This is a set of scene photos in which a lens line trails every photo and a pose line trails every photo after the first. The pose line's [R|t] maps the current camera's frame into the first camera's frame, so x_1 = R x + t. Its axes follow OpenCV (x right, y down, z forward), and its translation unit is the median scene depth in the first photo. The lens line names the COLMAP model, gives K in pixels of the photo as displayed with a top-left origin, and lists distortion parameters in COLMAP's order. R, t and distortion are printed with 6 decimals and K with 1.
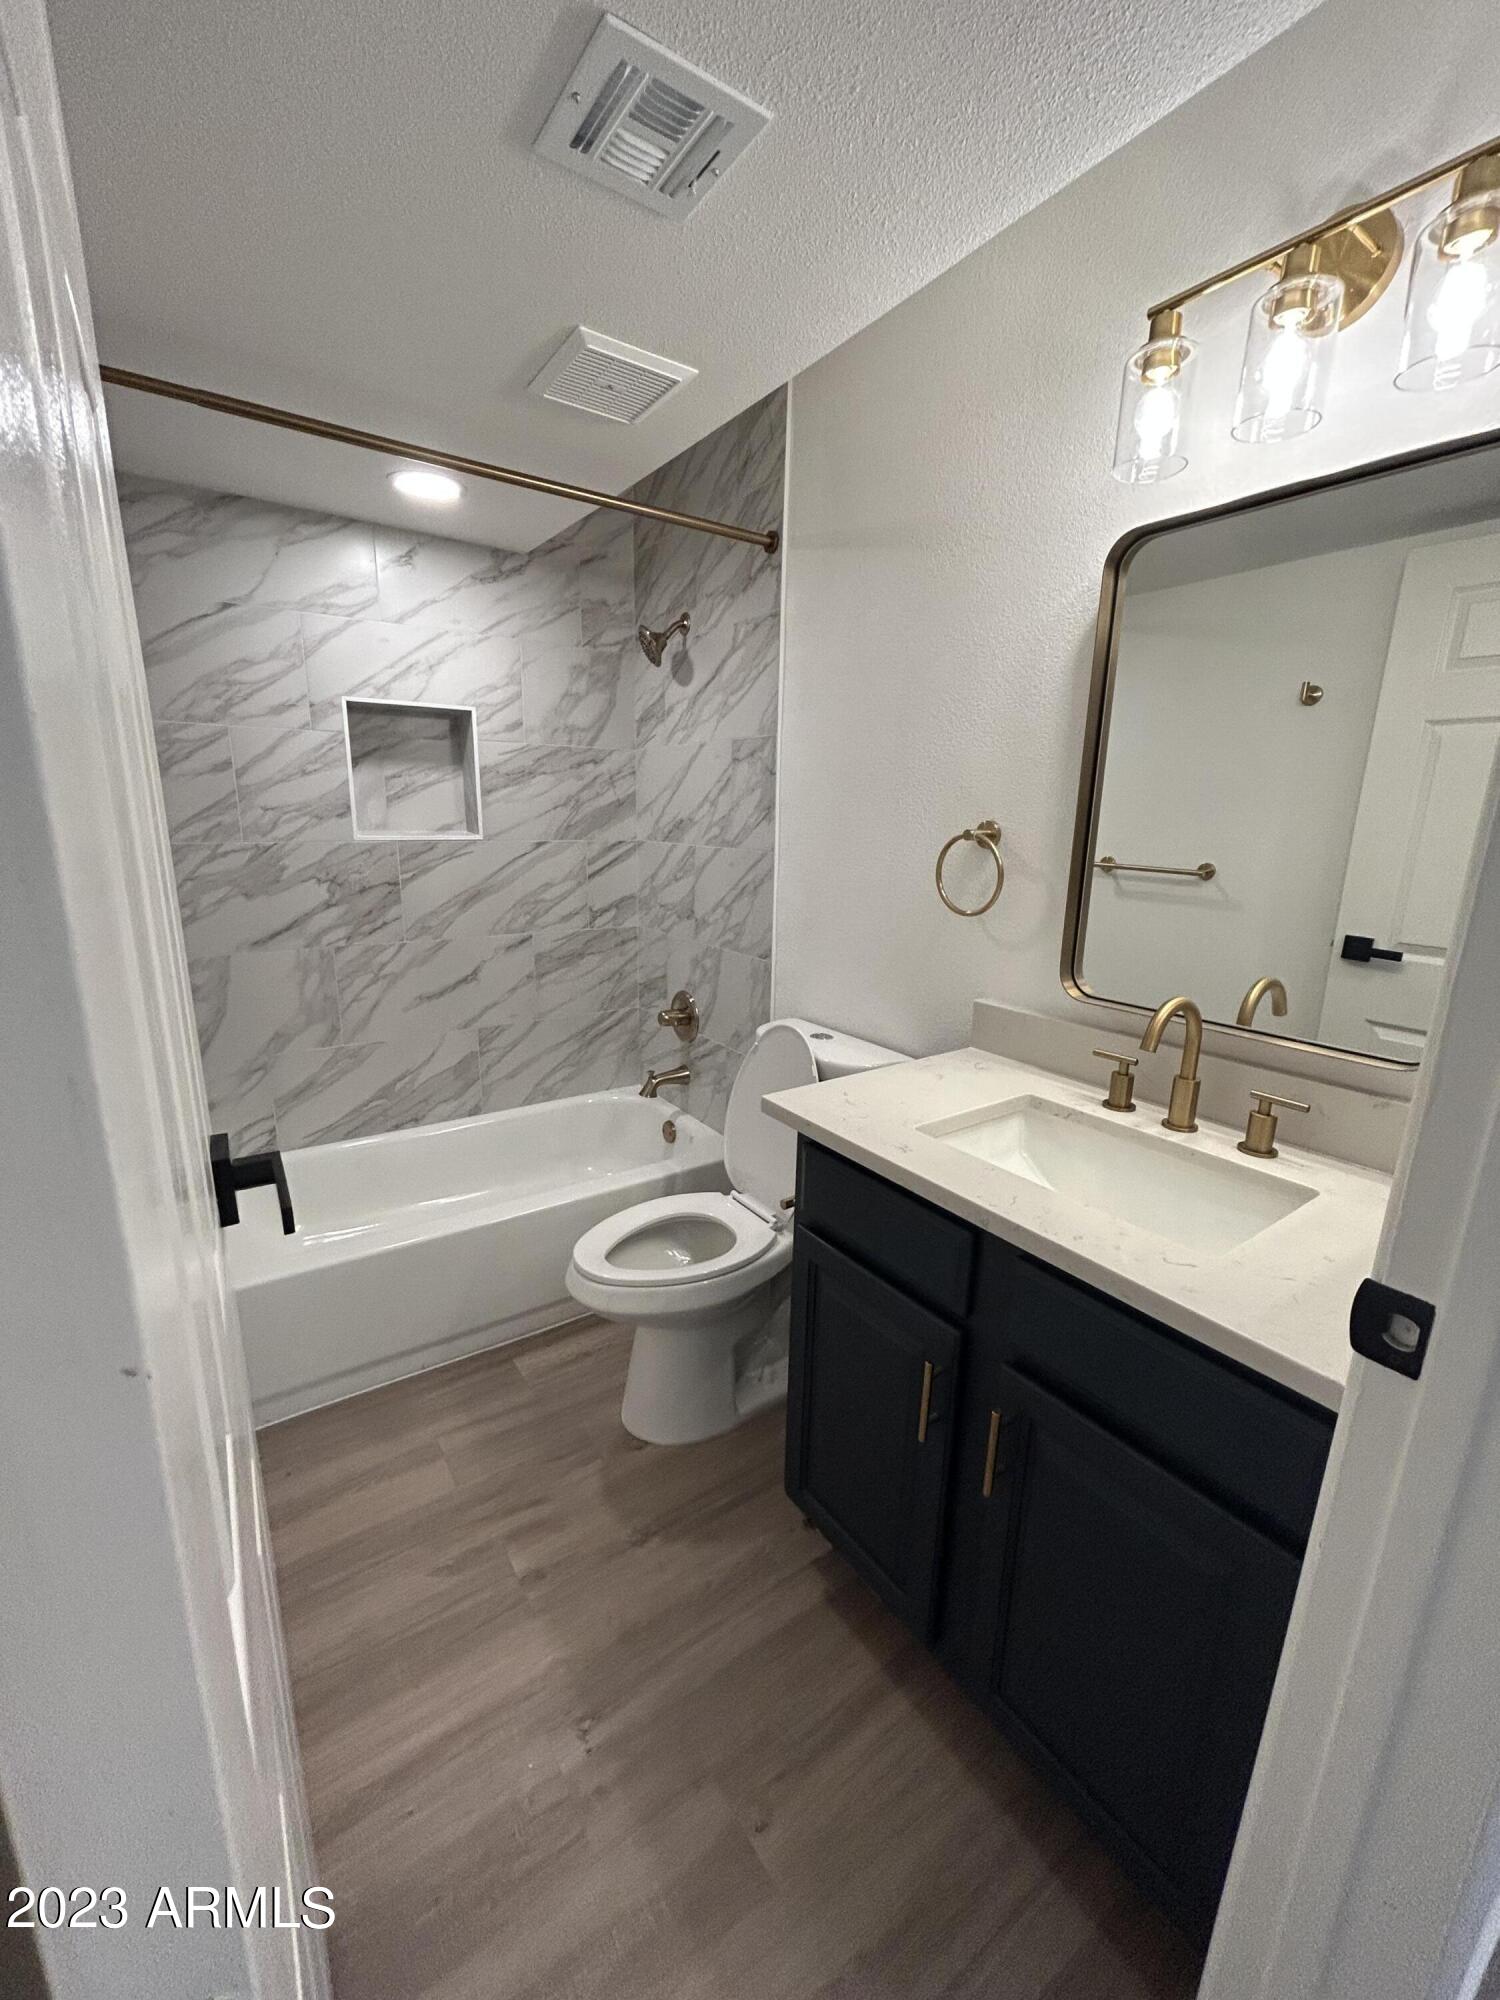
lens RADIAL K [[811.1, 0, 765.8], [0, 811.1, 1003.4], [0, 0, 1]] dist [0.003466, 0.001010]
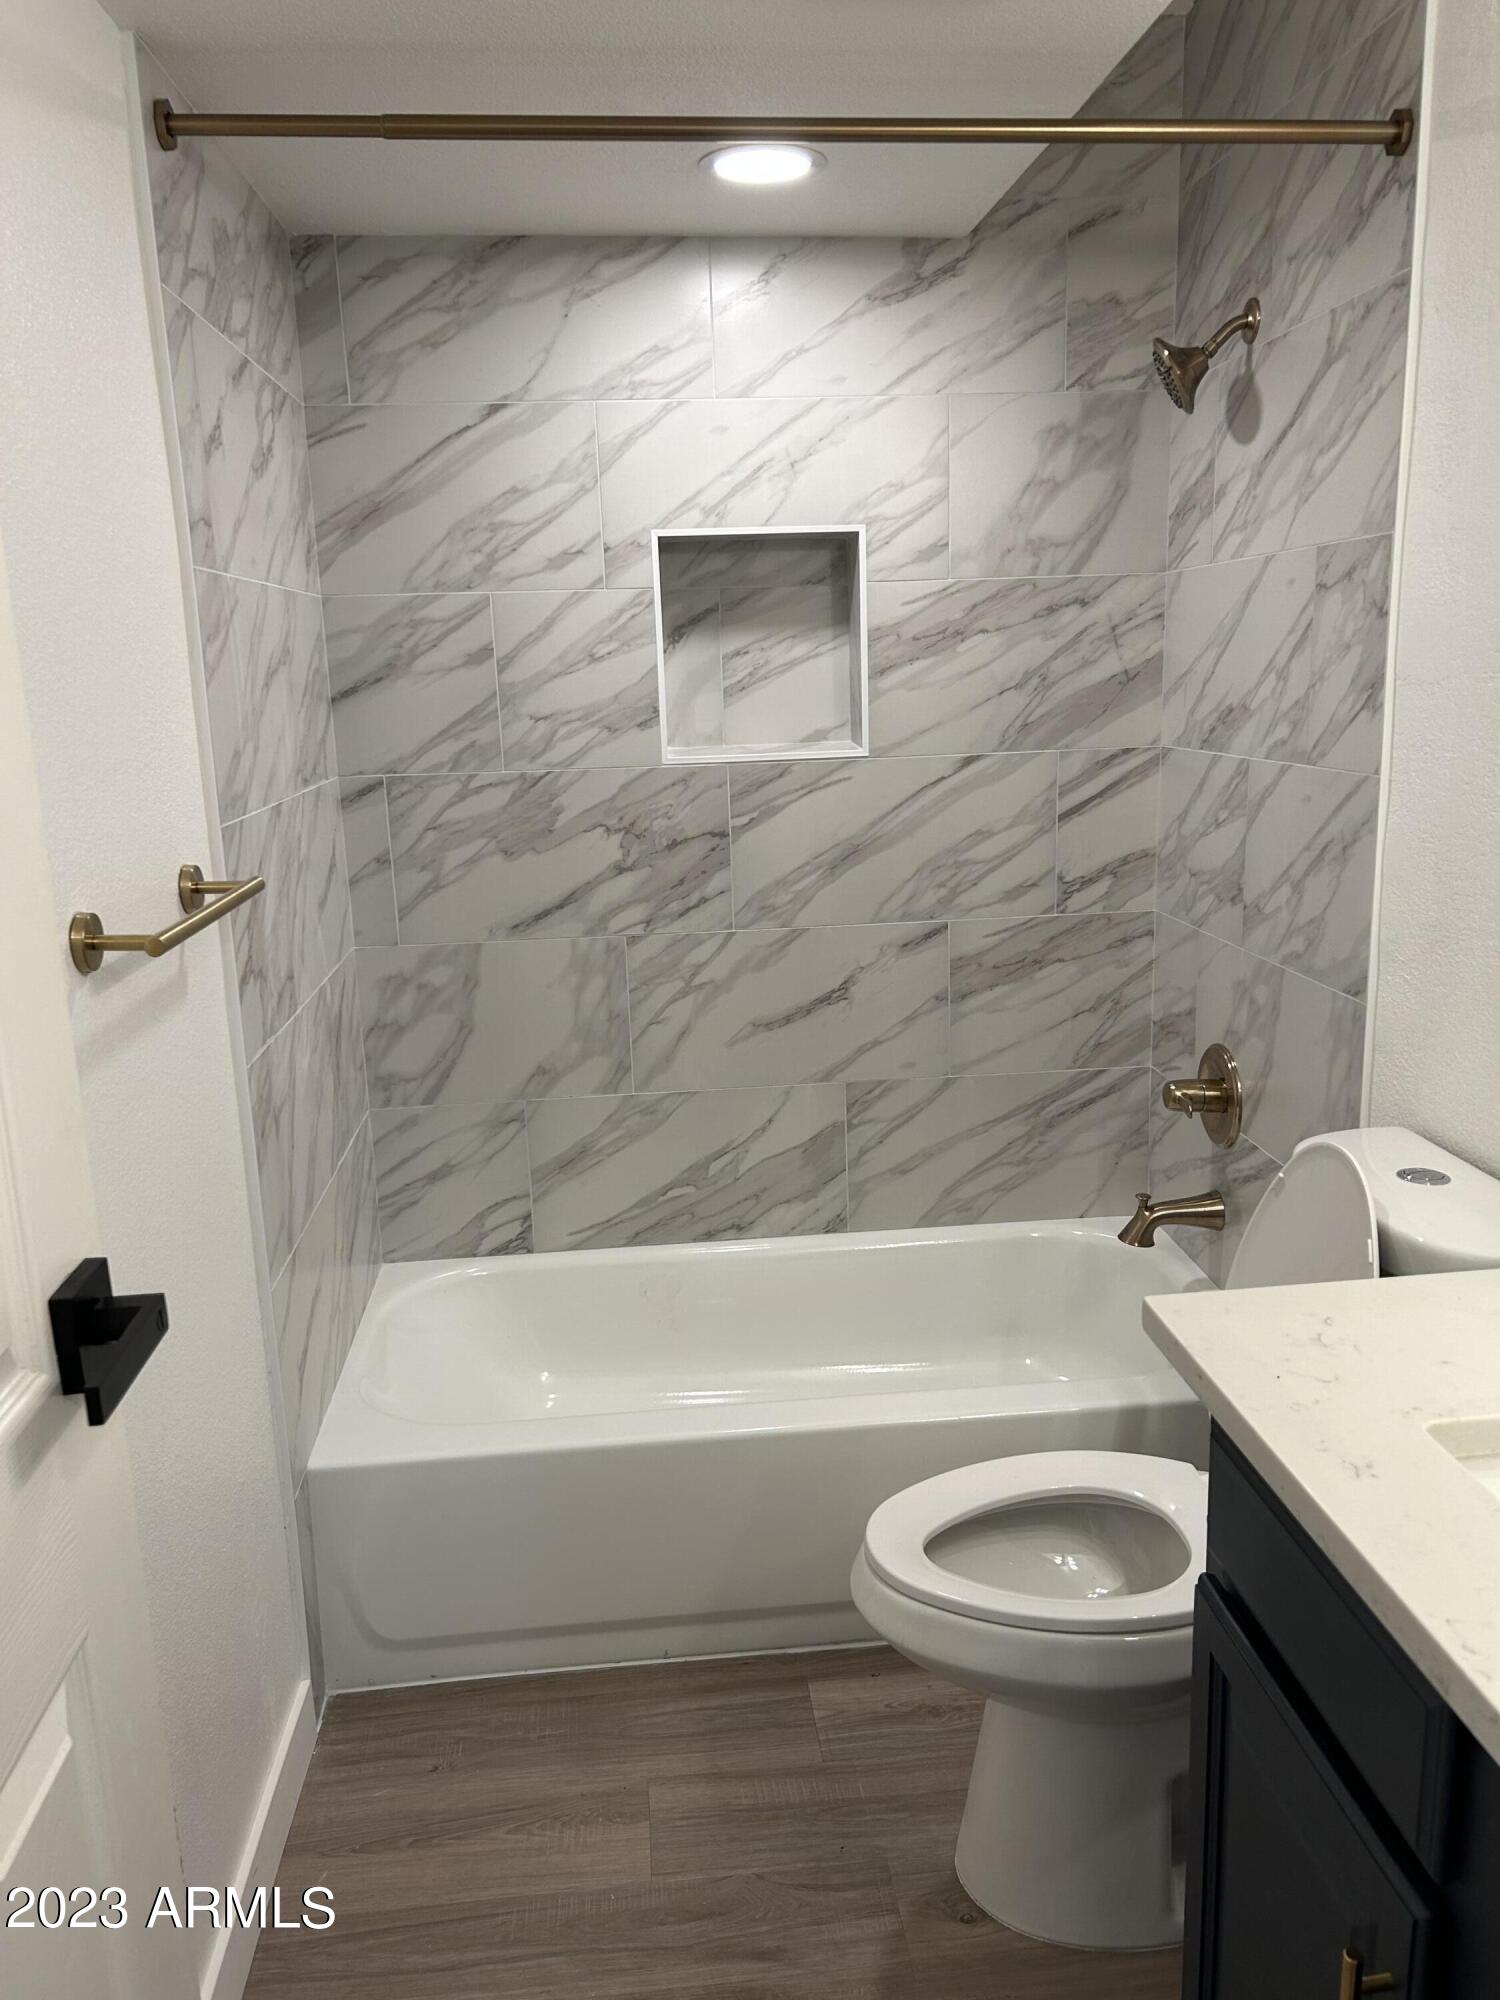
lens RADIAL K [[1514.4, 0, 749.8], [0, 1514.4, 1012.0], [0, 0, 1]] dist [0.054136, -0.050766]
pose [[0.877208, 0.063418, -0.475903, 0.147930], [-0.068667, 0.997619, 0.006371, -0.034405], [0.475174, 0.027090, 0.879475, 0.040718]]
